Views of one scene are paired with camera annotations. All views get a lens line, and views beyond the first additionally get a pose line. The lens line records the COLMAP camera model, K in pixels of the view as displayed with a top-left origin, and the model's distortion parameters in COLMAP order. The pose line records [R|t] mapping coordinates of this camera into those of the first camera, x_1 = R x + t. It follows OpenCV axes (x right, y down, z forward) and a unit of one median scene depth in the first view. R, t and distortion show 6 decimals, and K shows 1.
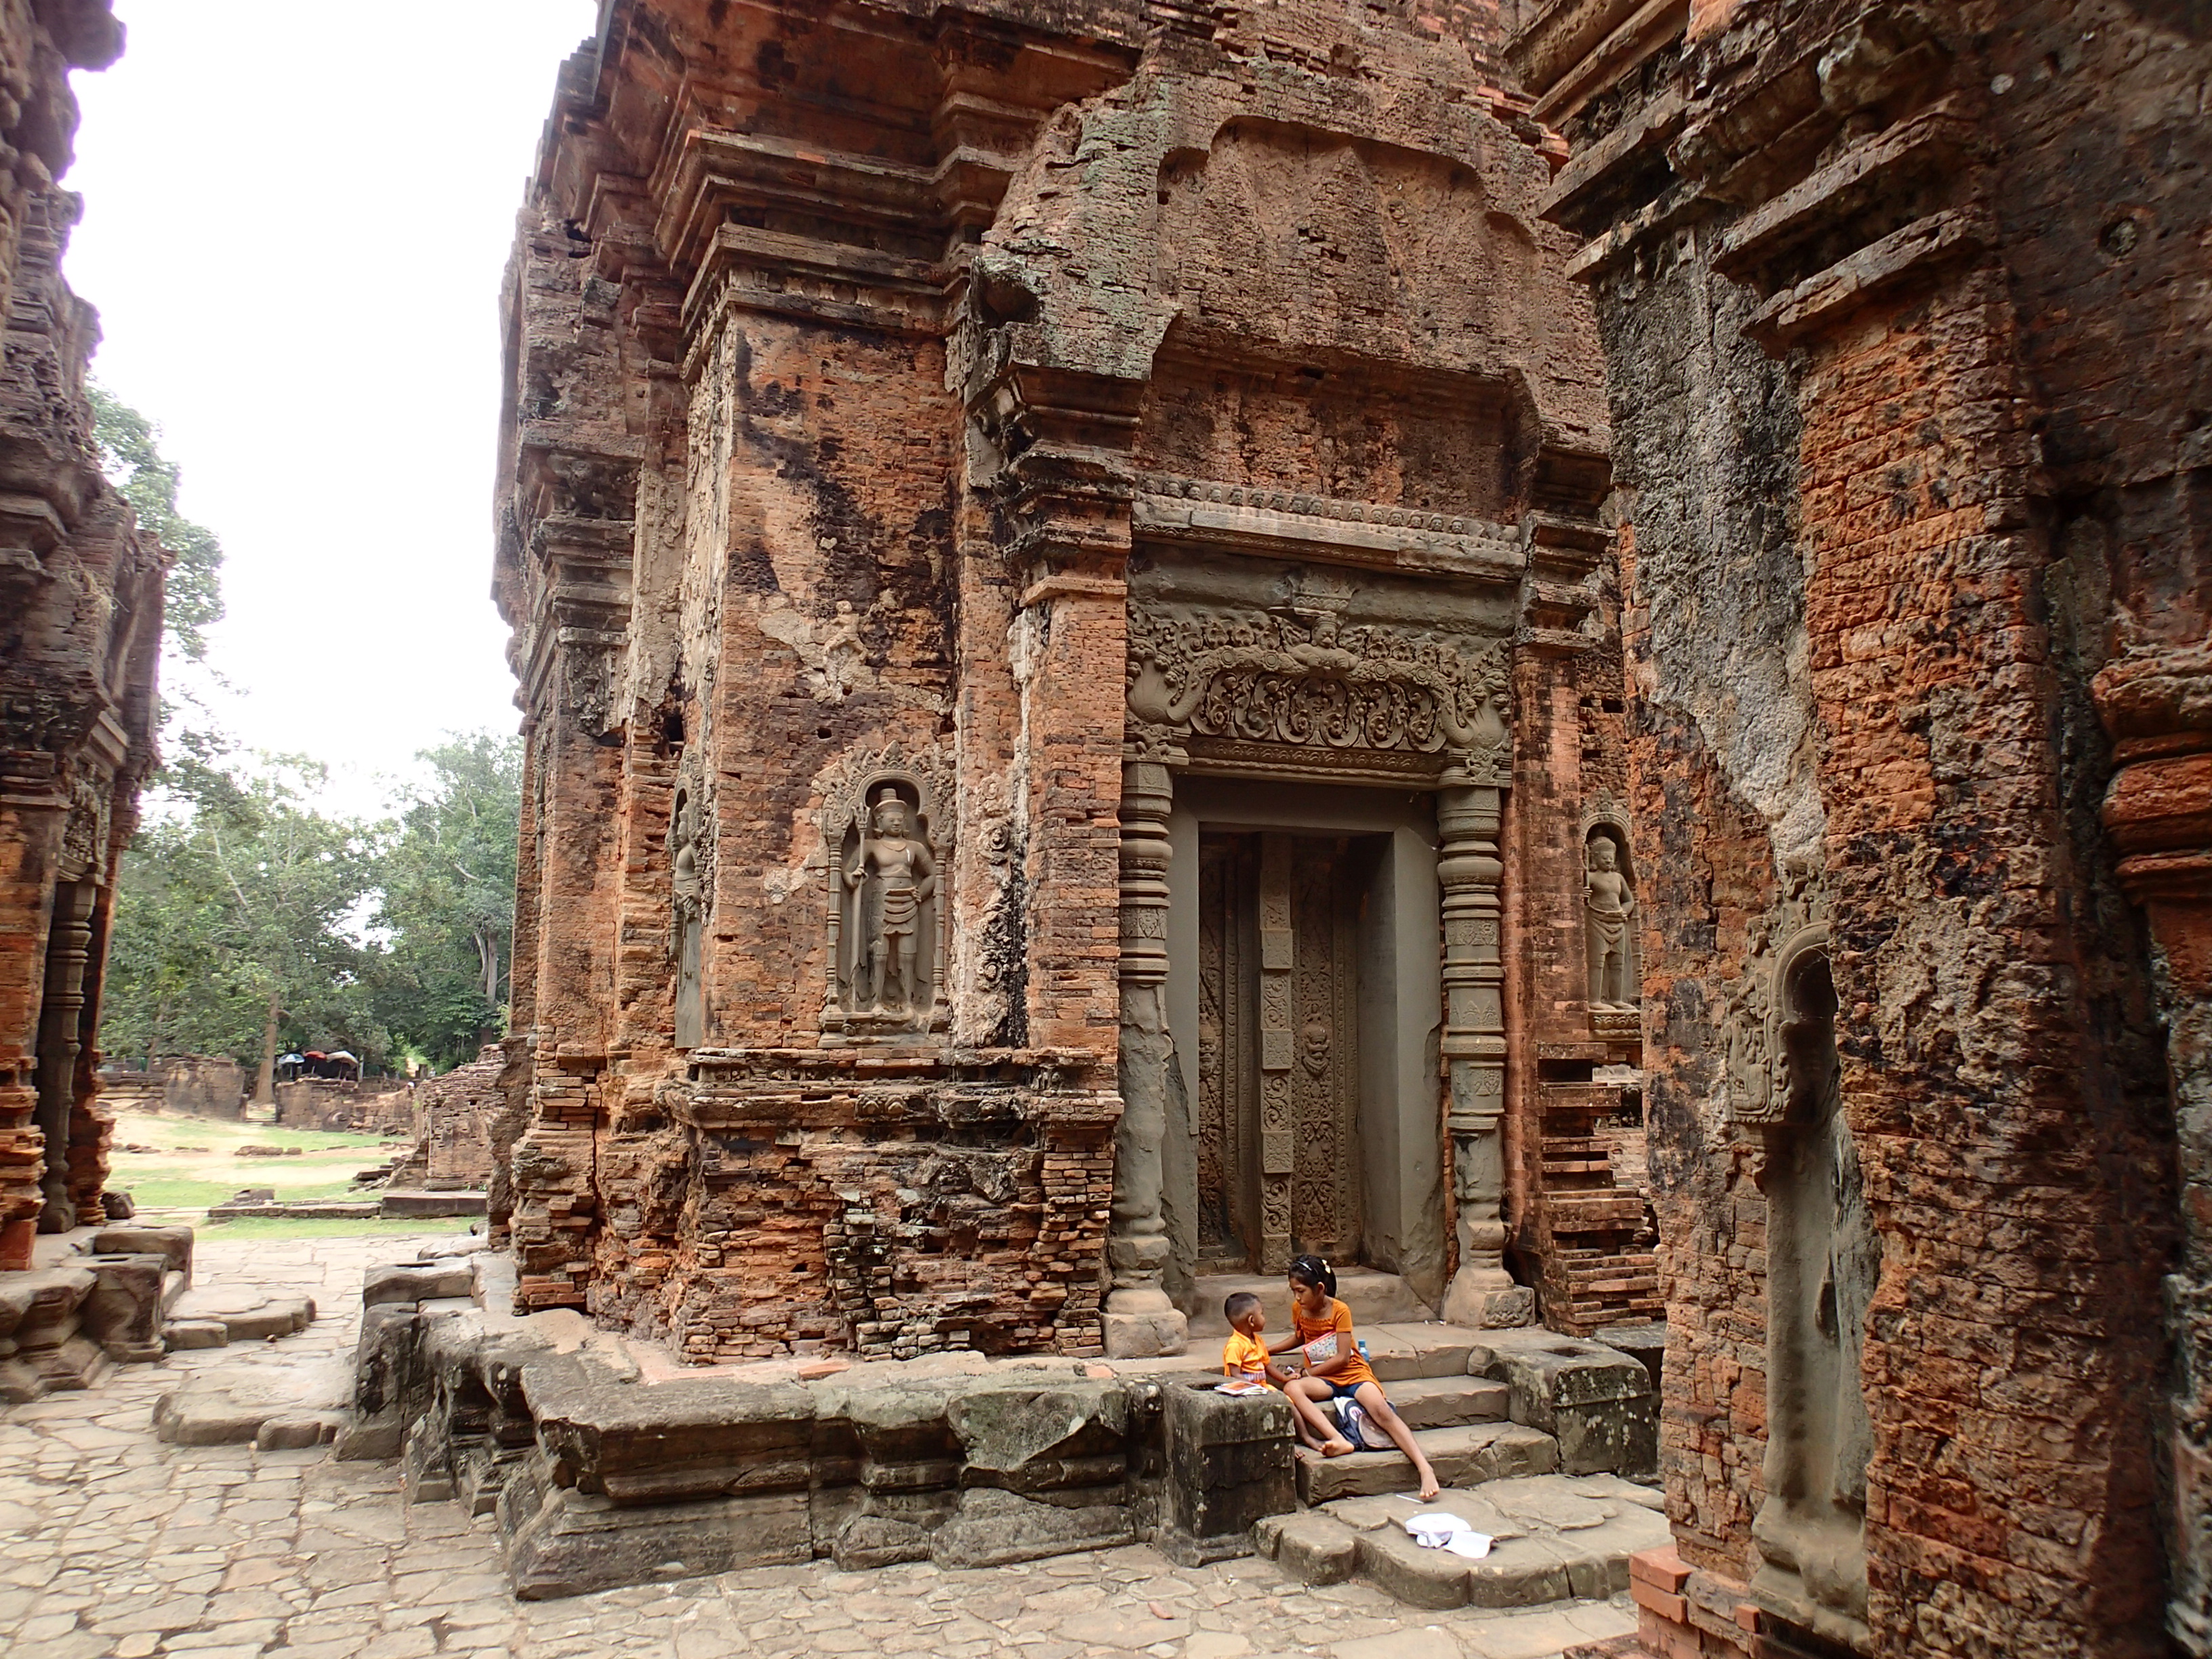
lens RADIAL K [[1631.6, 0, 1106.0], [0, 1631.6, 829.5], [0, 0, 1]] dist [0.003451, -0.018256]
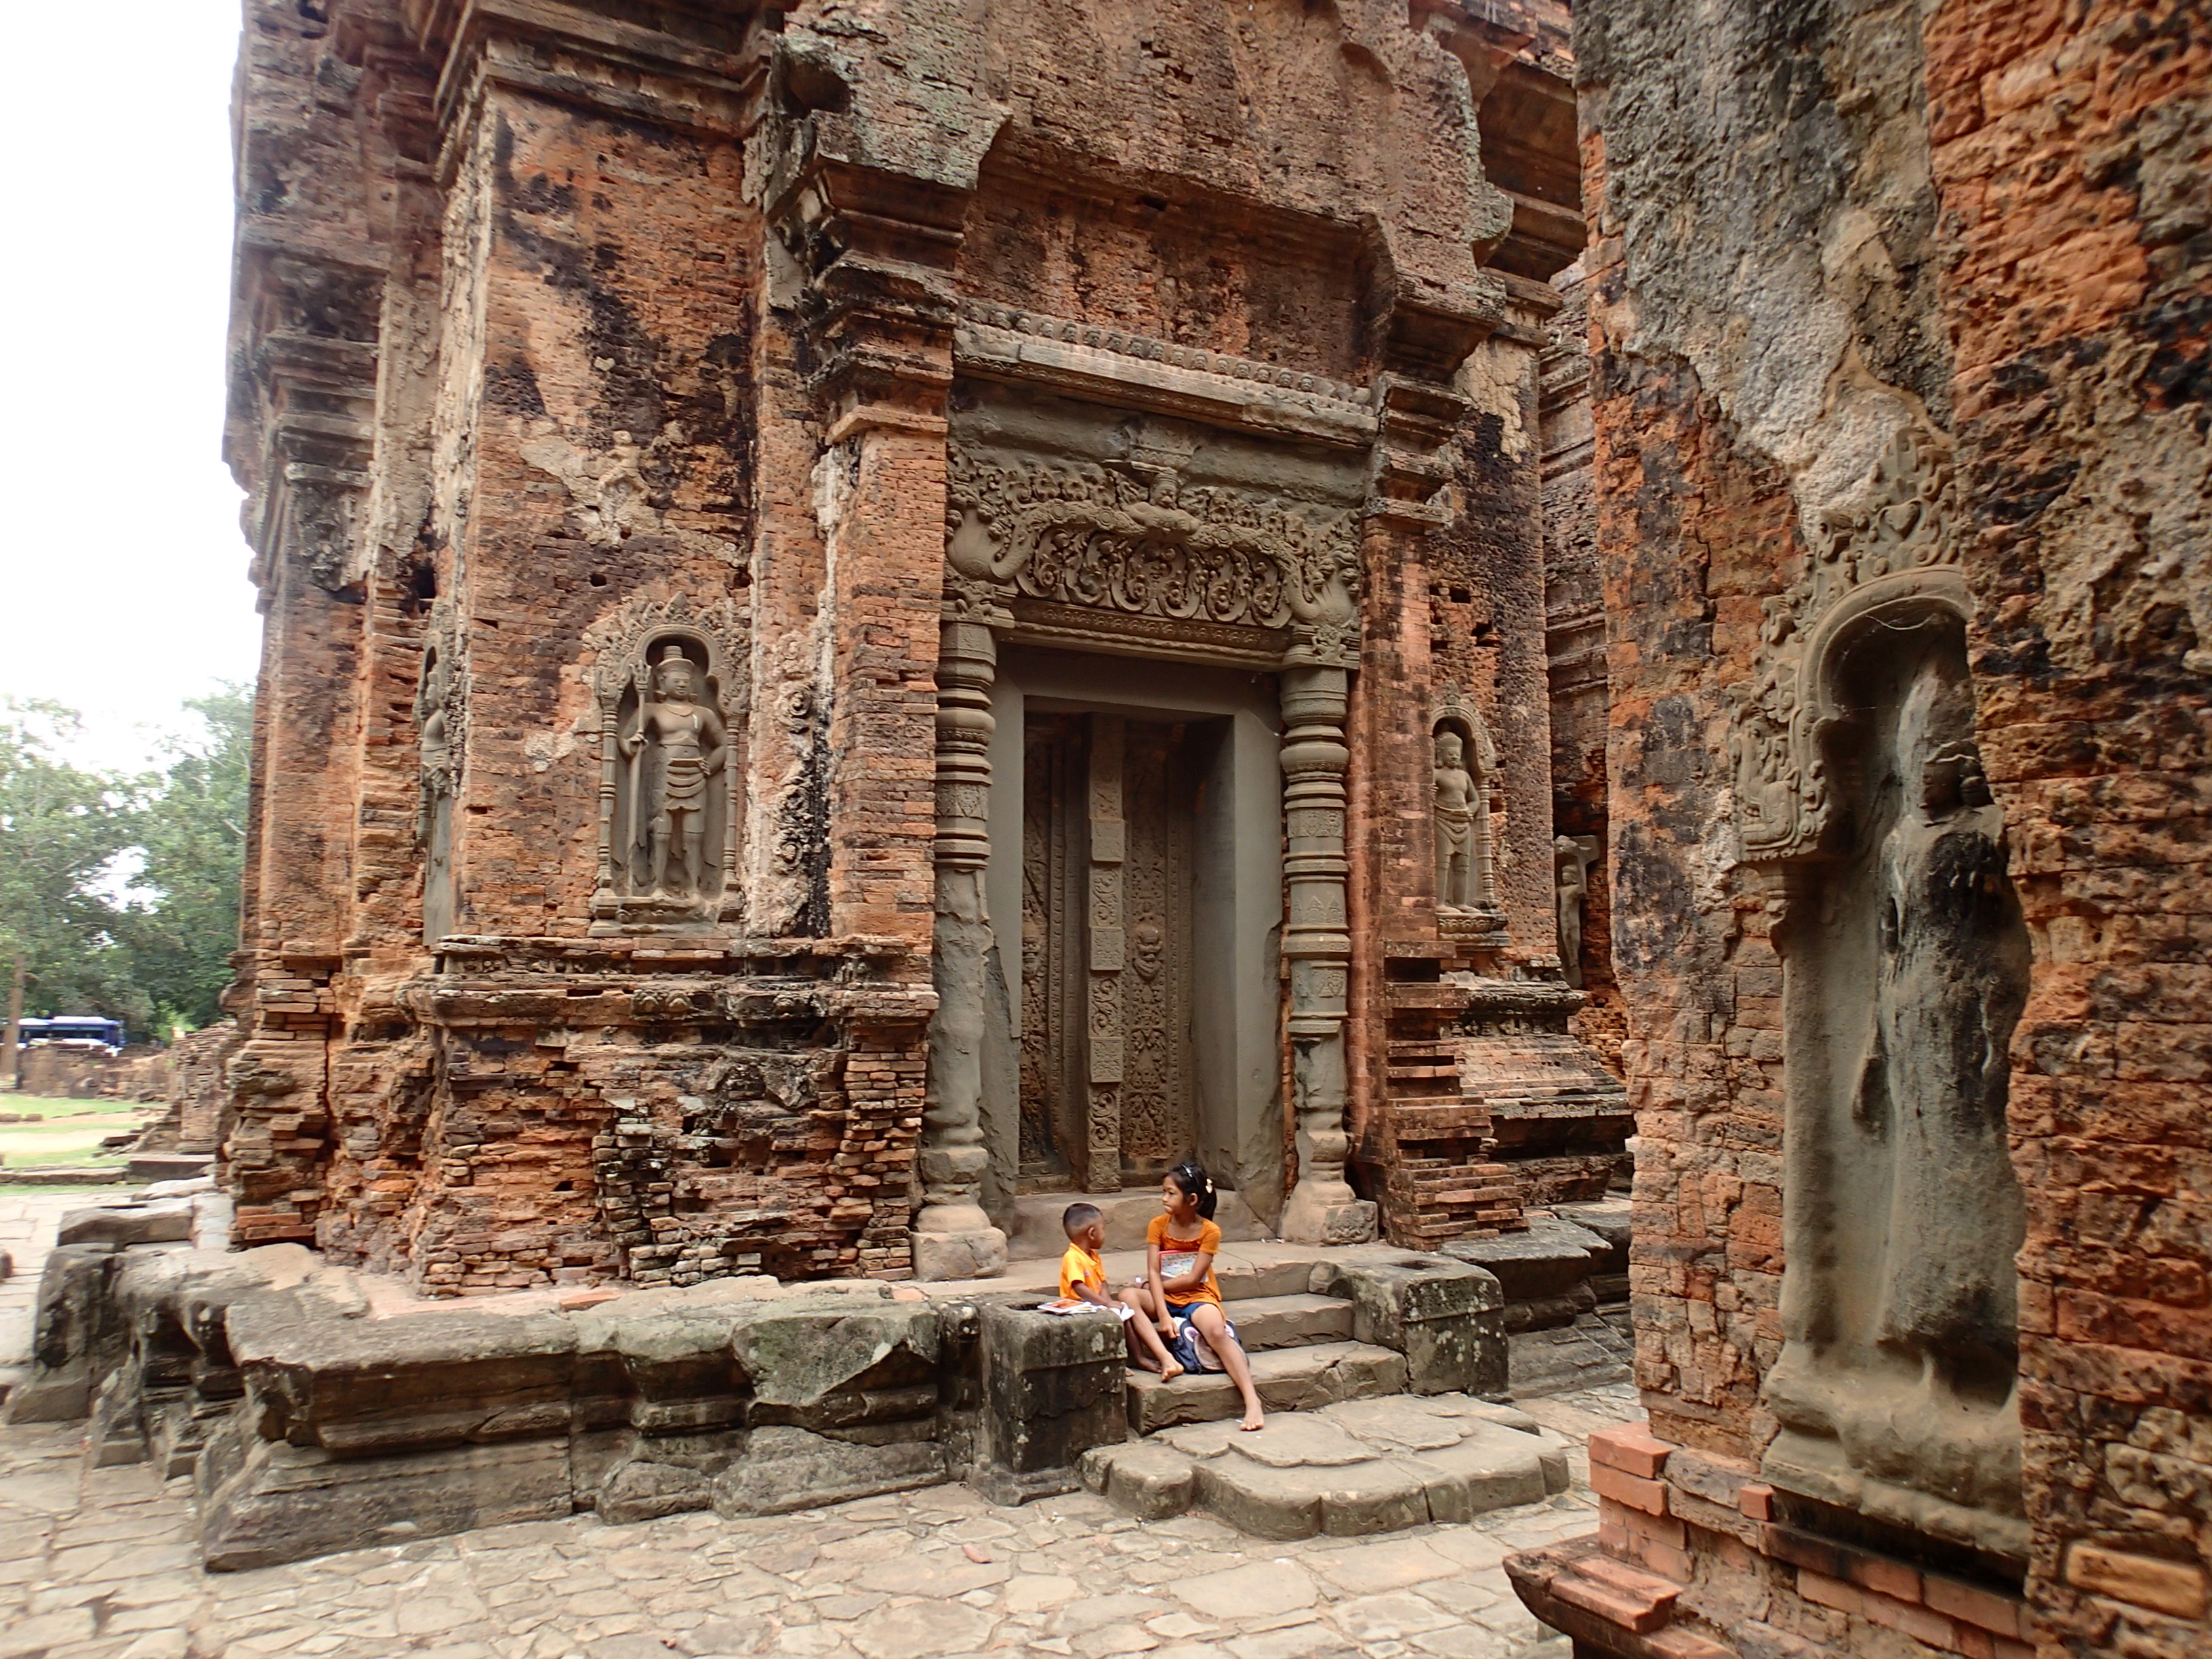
lens RADIAL K [[1631.6, 0, 1106.0], [0, 1631.6, 829.5], [0, 0, 1]] dist [0.003451, -0.018256]
pose [[0.993559, 0.008827, 0.112975, 0.000250], [-0.011039, 0.999759, 0.018968, 0.056825], [-0.112781, -0.020093, 0.993417, 0.101523]]
